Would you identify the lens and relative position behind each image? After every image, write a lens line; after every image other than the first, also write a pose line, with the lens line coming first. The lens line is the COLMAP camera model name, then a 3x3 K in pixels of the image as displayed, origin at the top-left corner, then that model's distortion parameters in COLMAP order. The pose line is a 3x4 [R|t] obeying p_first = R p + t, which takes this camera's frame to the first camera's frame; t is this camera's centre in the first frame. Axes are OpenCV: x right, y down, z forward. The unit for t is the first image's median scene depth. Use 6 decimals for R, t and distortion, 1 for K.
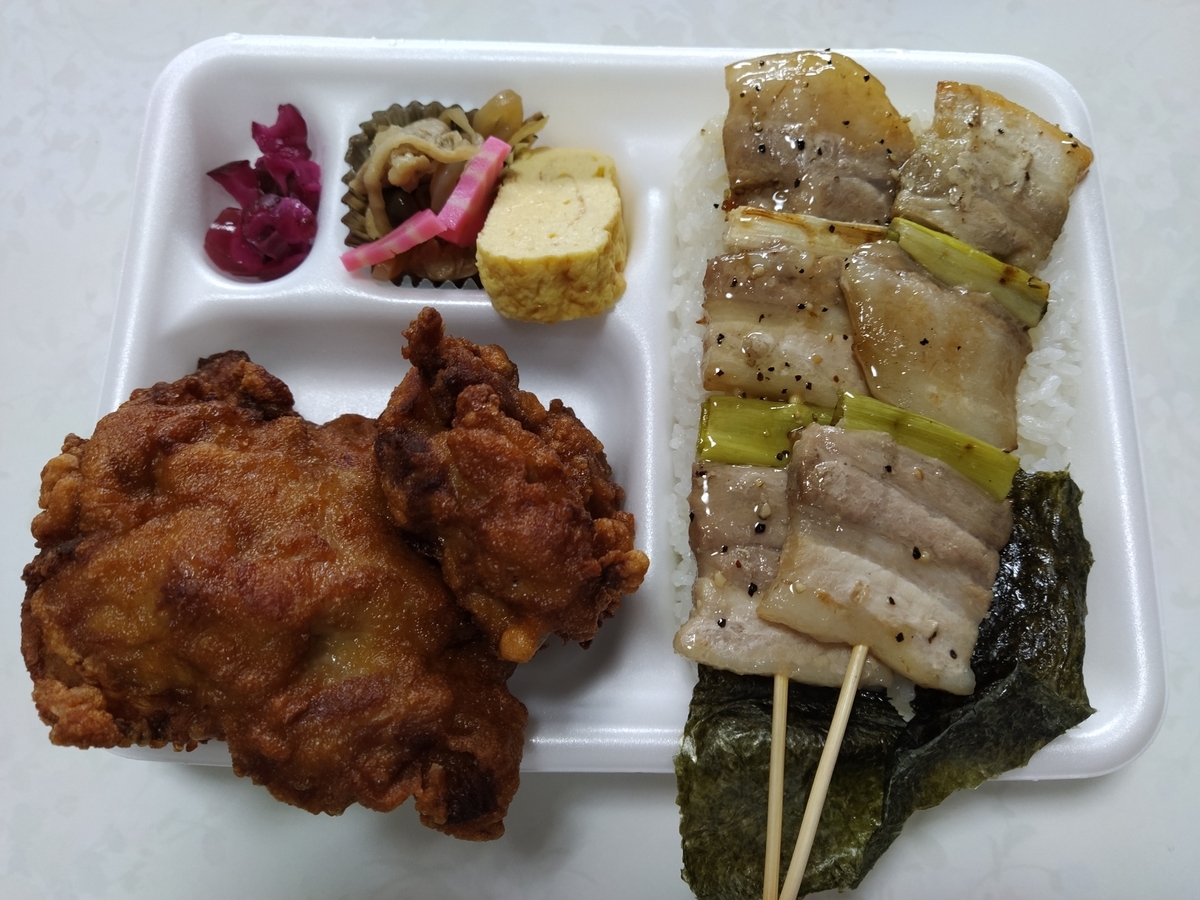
lens RADIAL K [[944.3, 0, 600.0], [0, 944.3, 450.0], [0, 0, 1]] dist [0.100317, -0.224308]
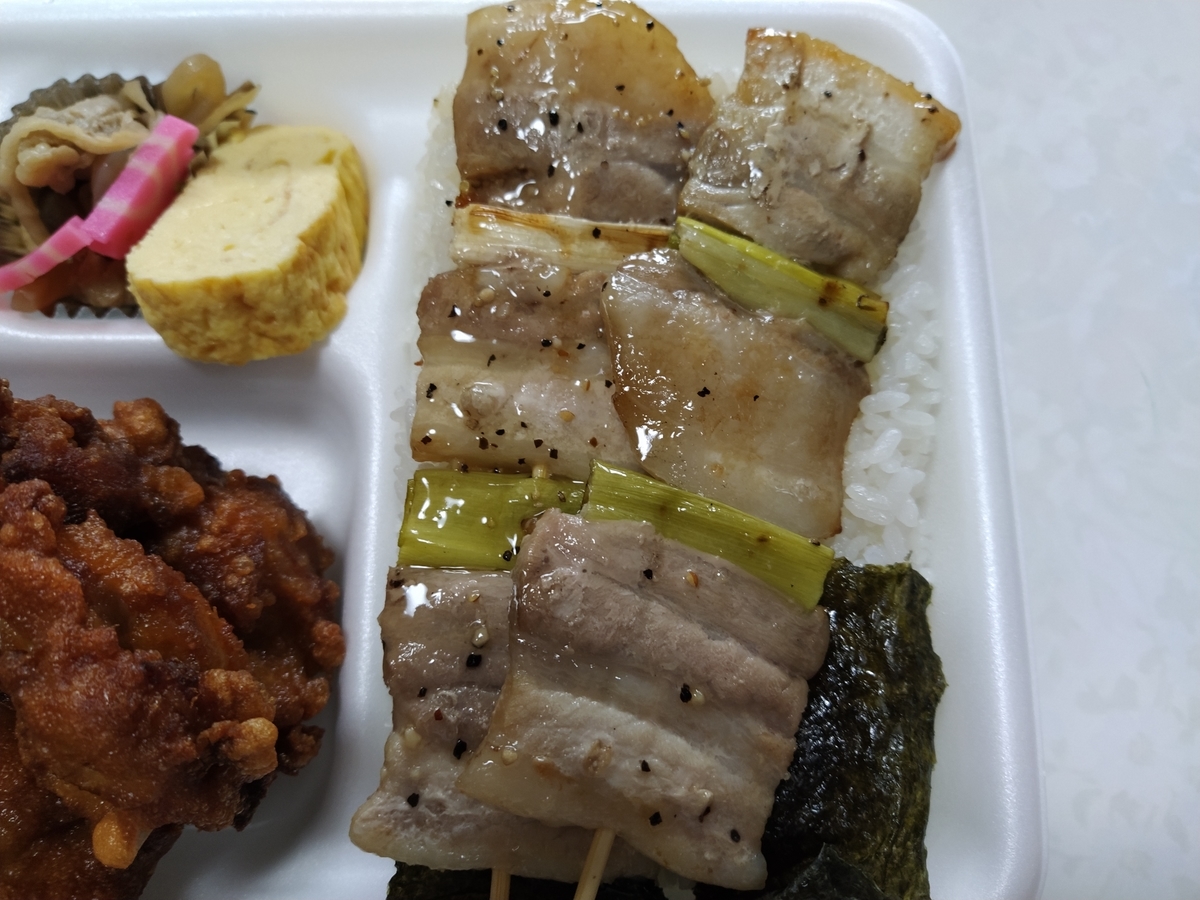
lens RADIAL K [[979.4, 0, 600.0], [0, 979.4, 450.0], [0, 0, 1]] dist [0.061488, -0.176001]
pose [[0.999702, -0.023471, 0.006731, 0.264731], [0.023306, 0.999447, 0.023733, -0.092323], [-0.007285, -0.023569, 0.999696, 0.264927]]
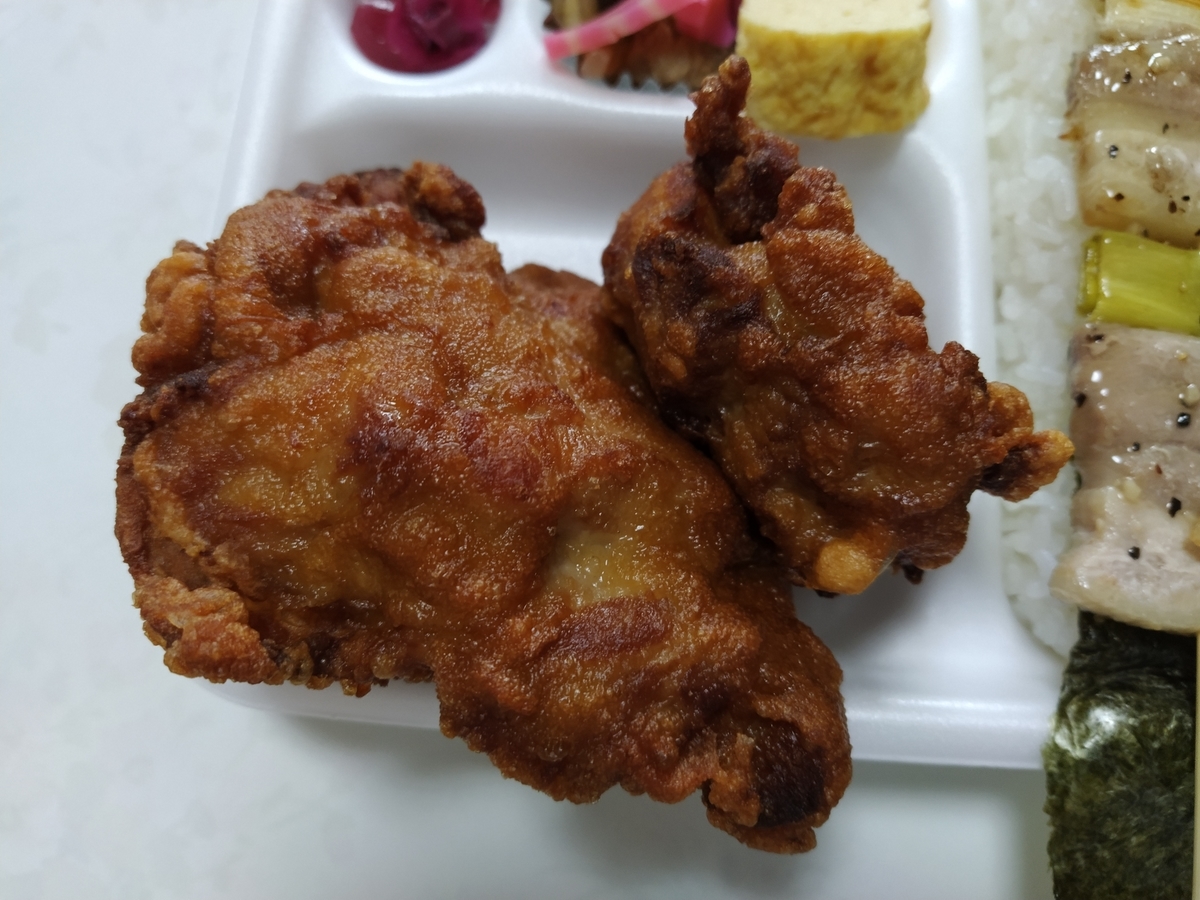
lens RADIAL K [[979.4, 0, 600.0], [0, 979.4, 450.0], [0, 0, 1]] dist [0.061488, -0.176001]
pose [[0.998681, 0.049749, -0.012676, -0.242410], [-0.049557, 0.998658, 0.015024, 0.115480], [0.013407, -0.014376, 0.999807, 0.292613]]
